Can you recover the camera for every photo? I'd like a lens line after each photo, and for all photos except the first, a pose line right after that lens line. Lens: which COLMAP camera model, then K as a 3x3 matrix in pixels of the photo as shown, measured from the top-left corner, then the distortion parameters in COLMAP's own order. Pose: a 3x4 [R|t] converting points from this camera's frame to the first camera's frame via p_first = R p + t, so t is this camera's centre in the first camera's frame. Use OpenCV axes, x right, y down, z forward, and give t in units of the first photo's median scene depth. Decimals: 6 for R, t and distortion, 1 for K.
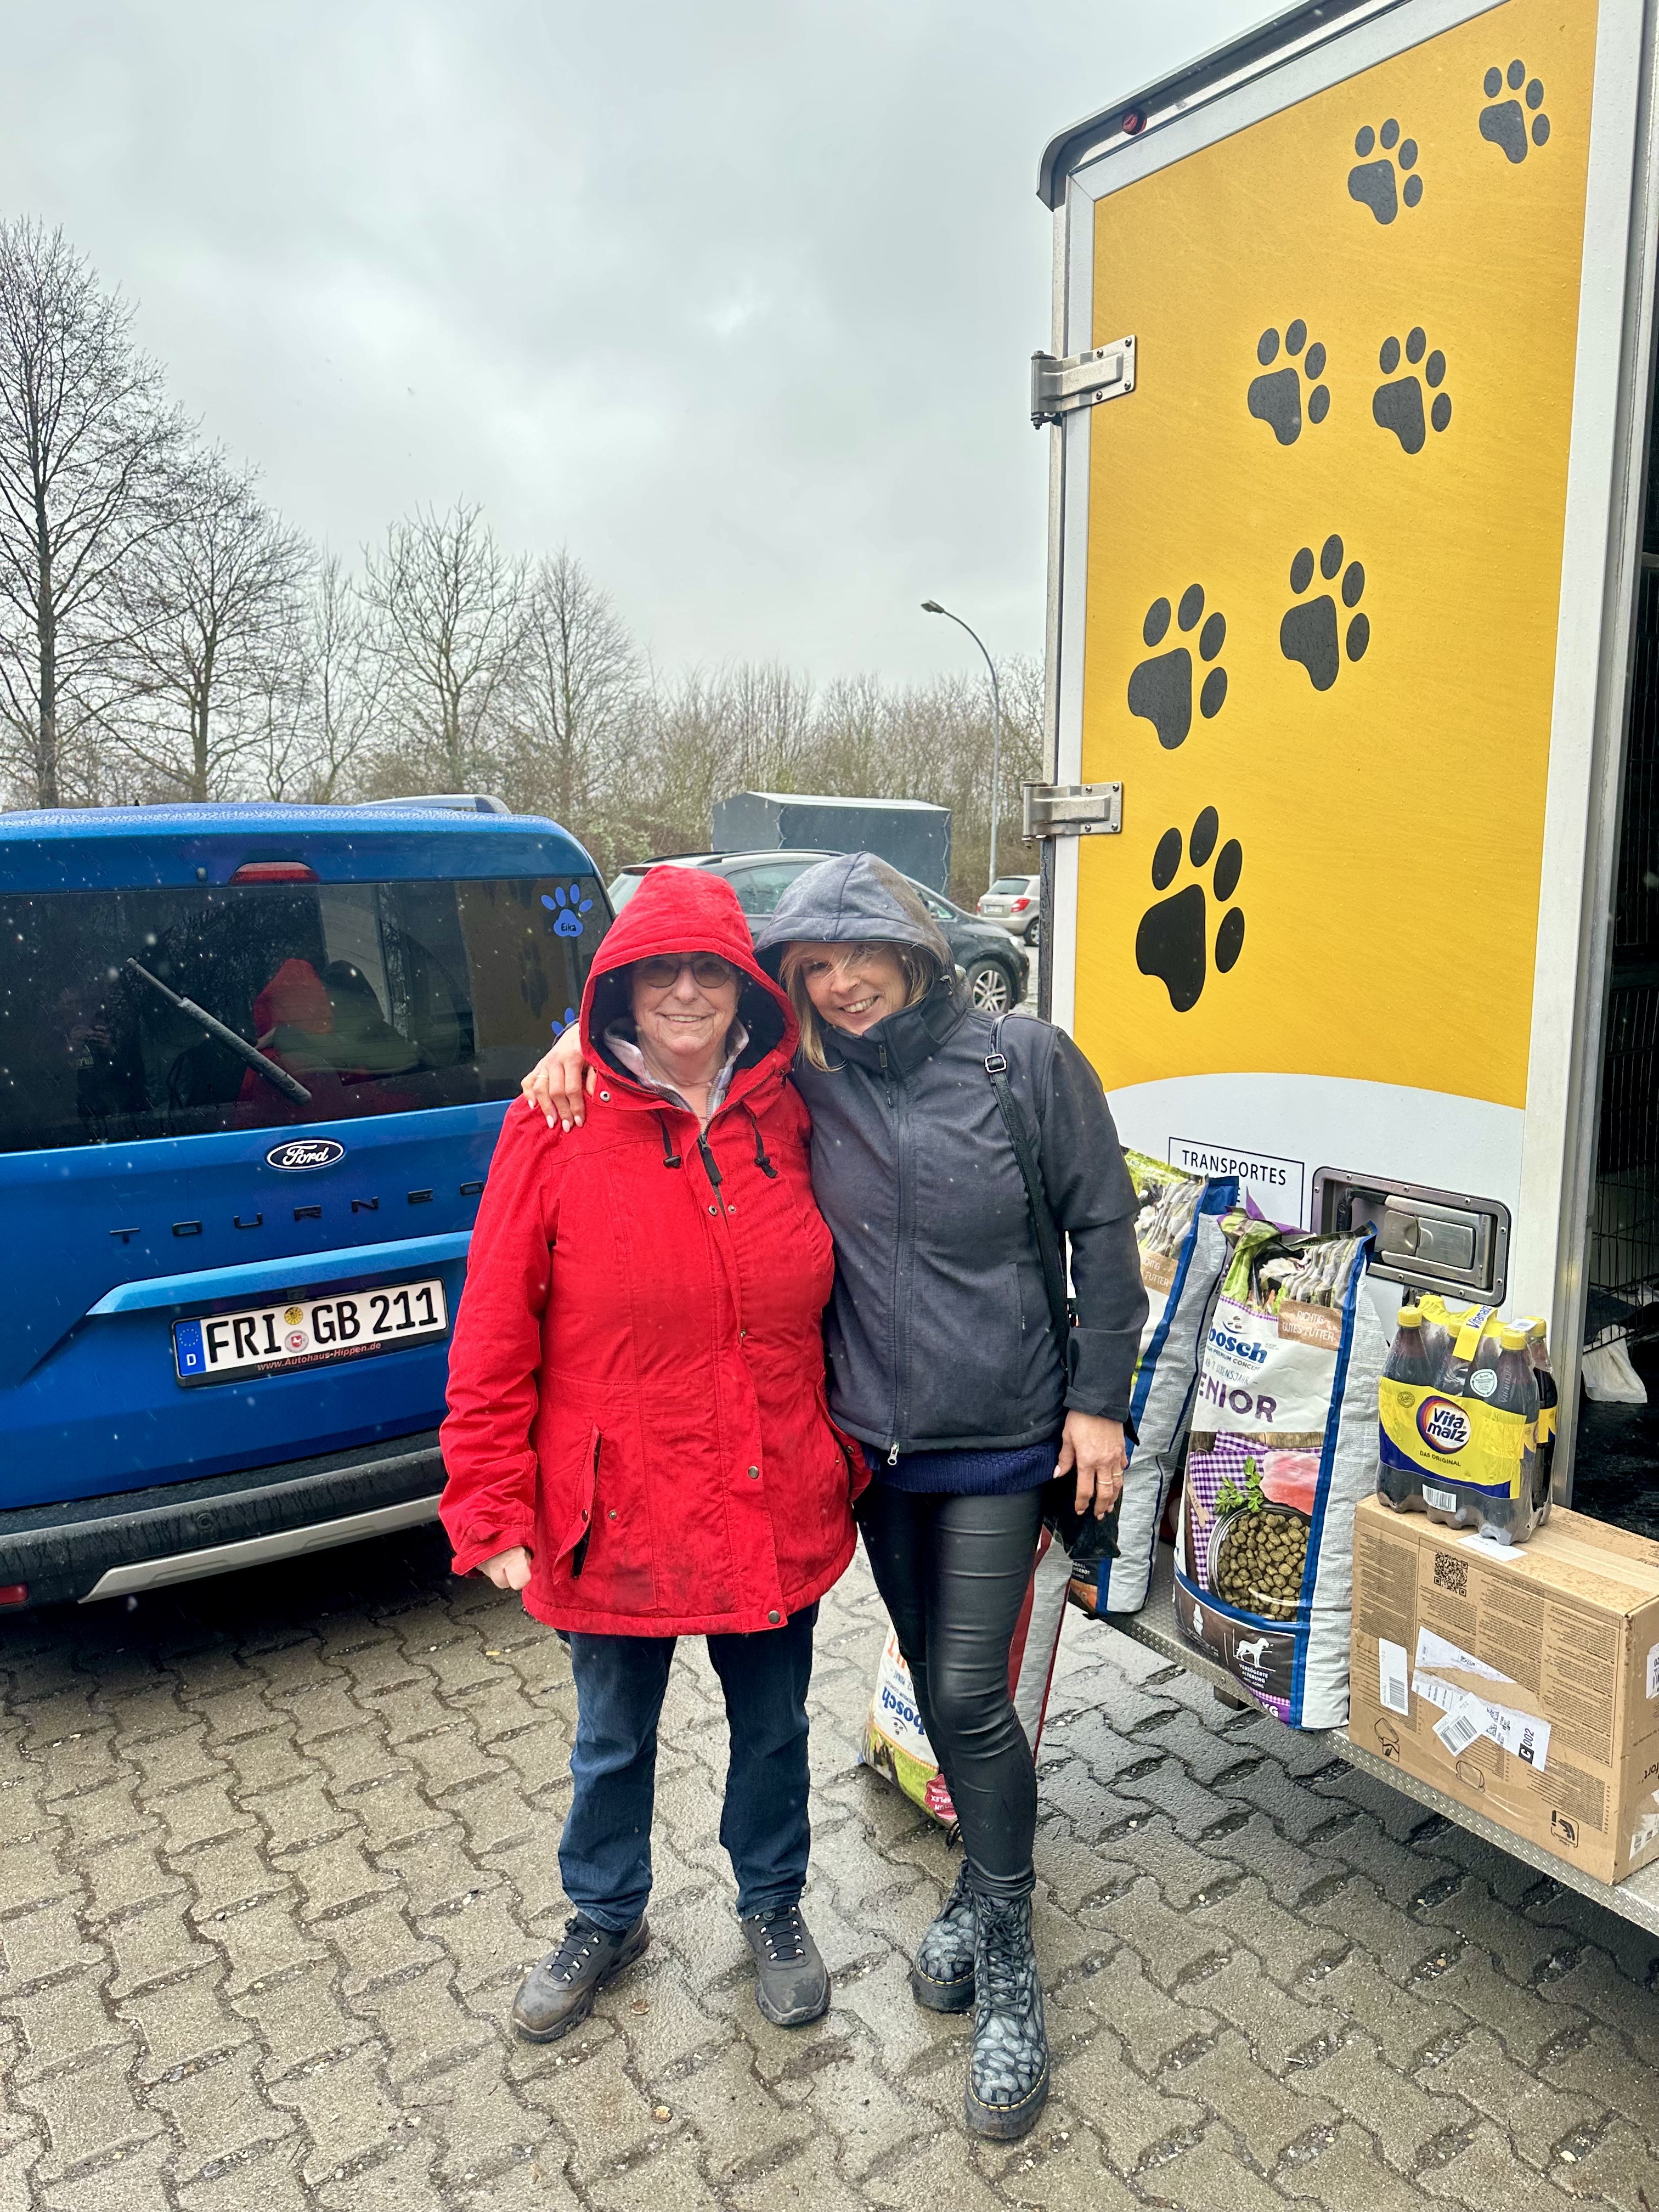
lens RADIAL K [[1566.3, 0, 833.3], [0, 1566.3, 1109.2], [0, 0, 1]] dist [-0.007781, -0.005014]
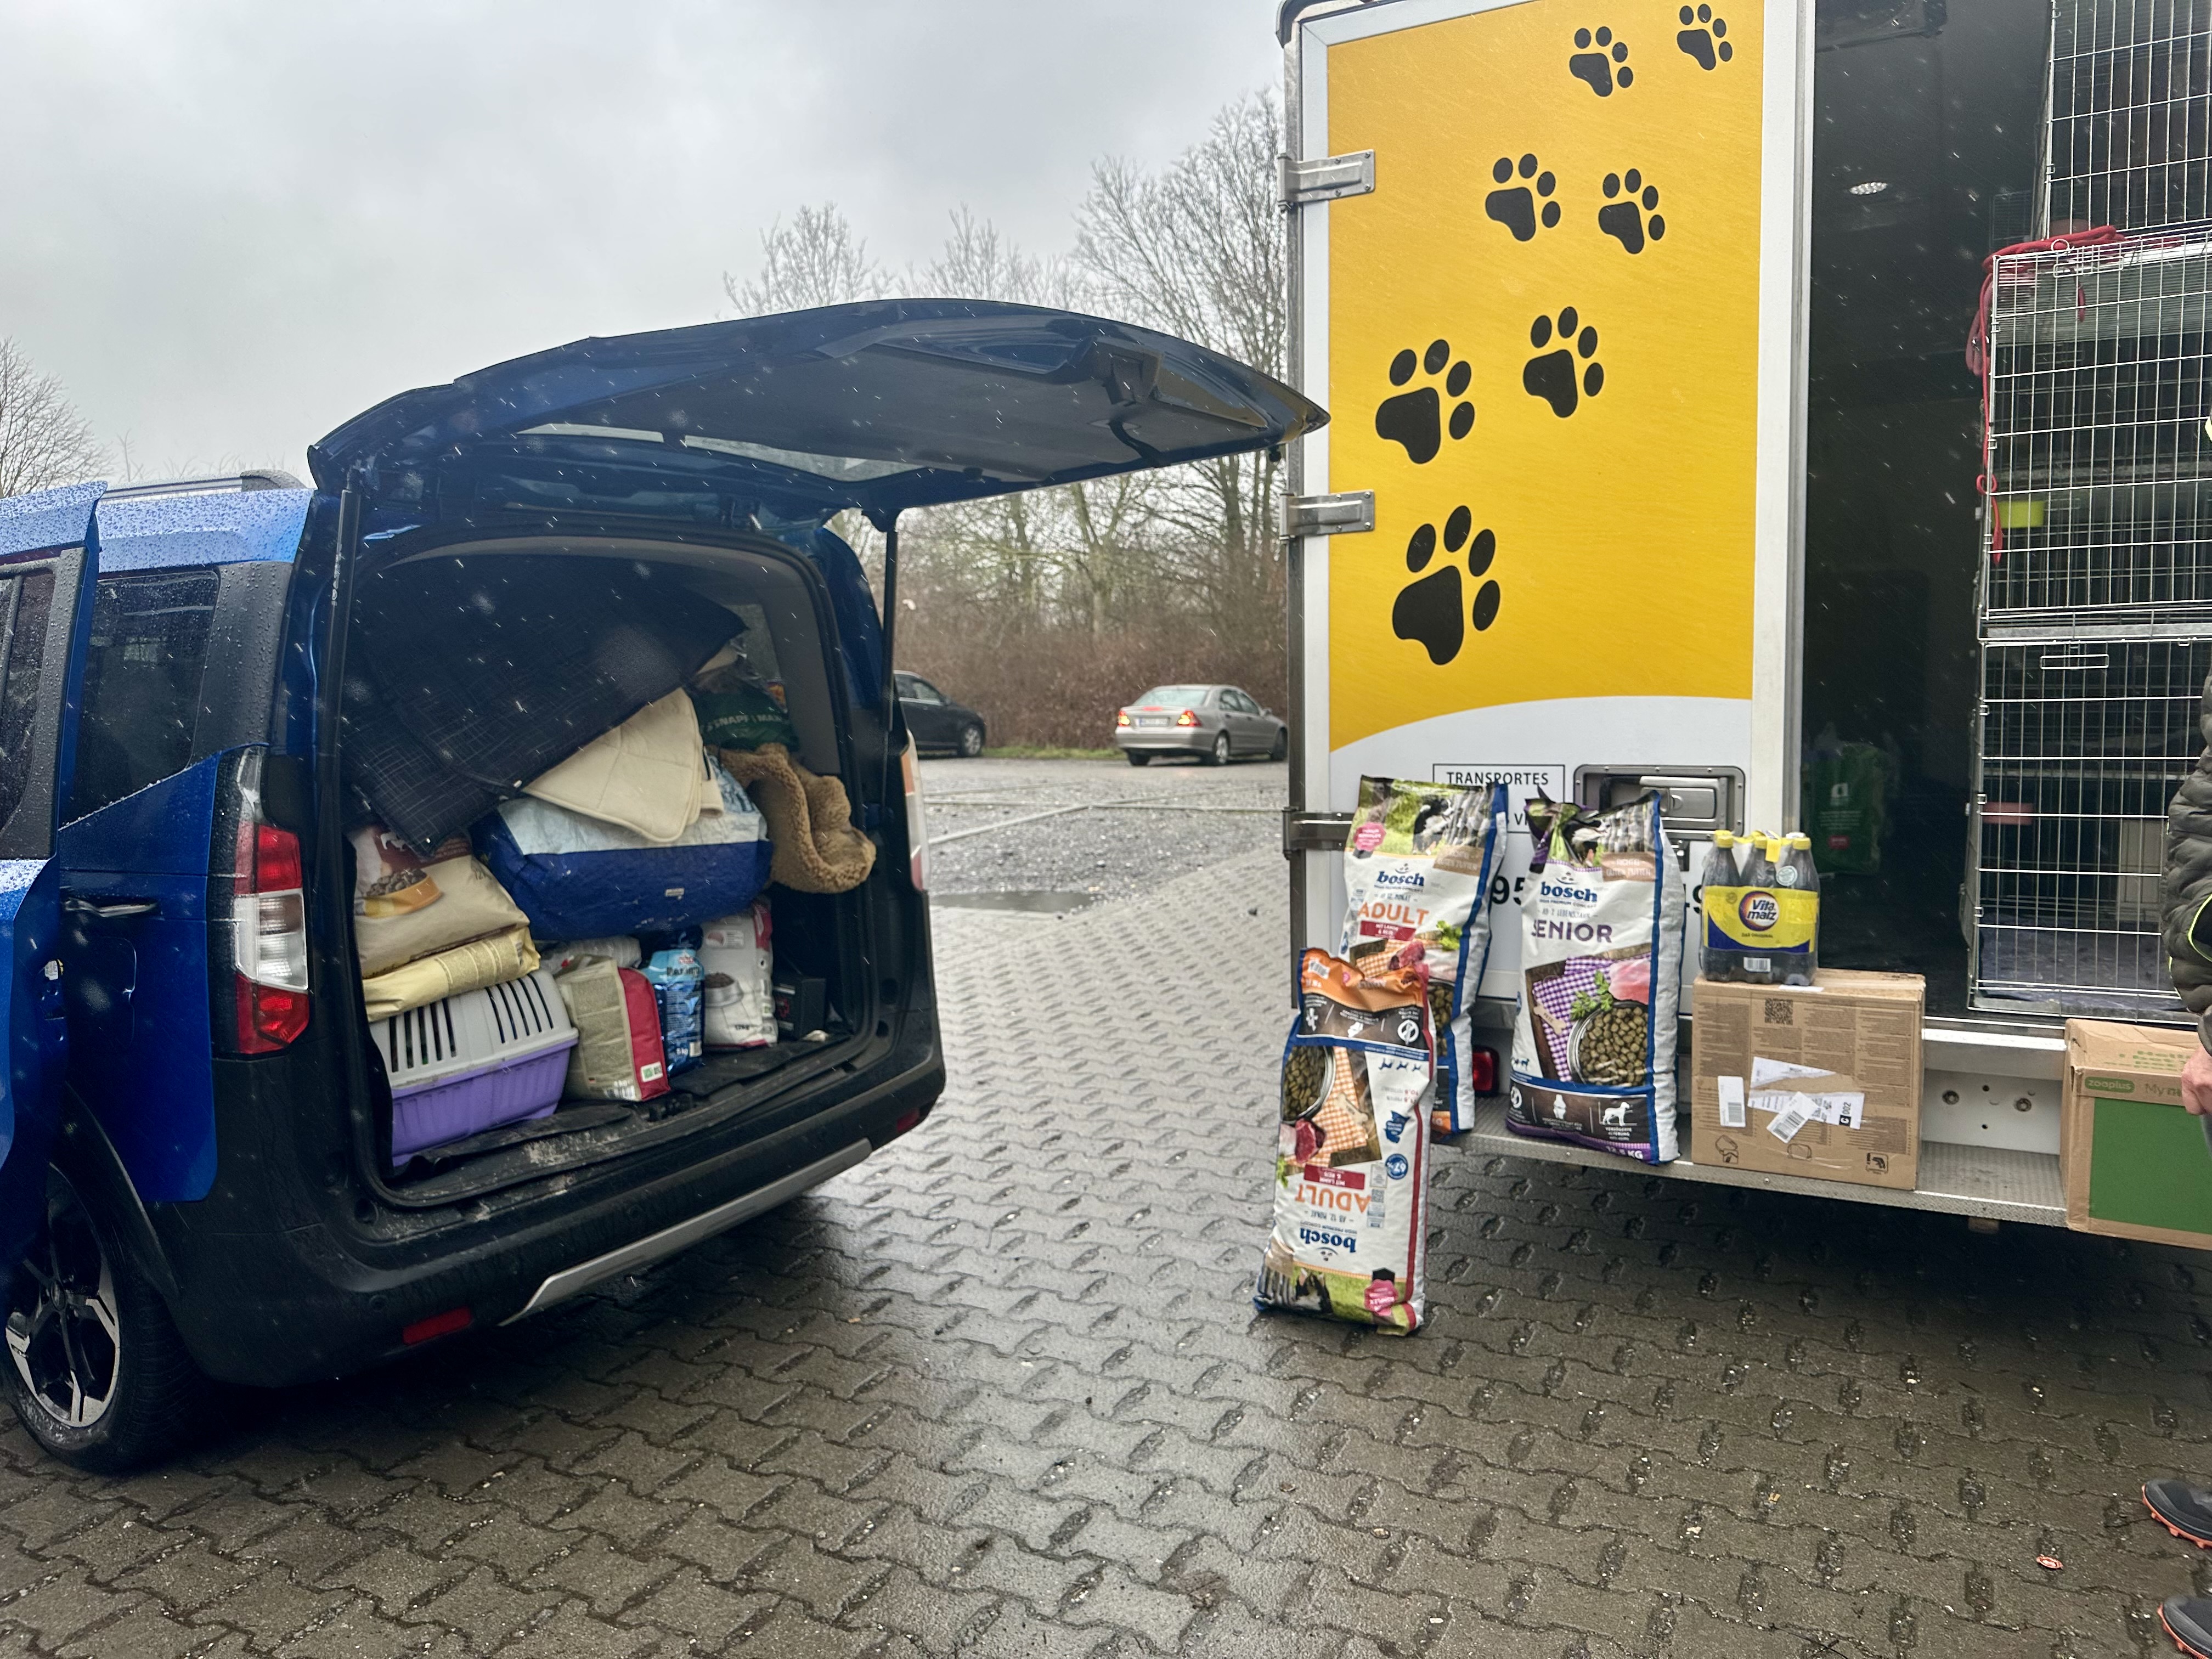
lens RADIAL K [[1566.3, 0, 1106.7], [0, 1566.3, 818.6], [0, 0, 1]] dist [-0.007781, -0.005014]
pose [[0.892480, -0.062700, 0.446709, -0.708332], [0.092688, 0.994652, -0.045571, 0.113968], [-0.441462, 0.082076, 0.893518, -0.029825]]
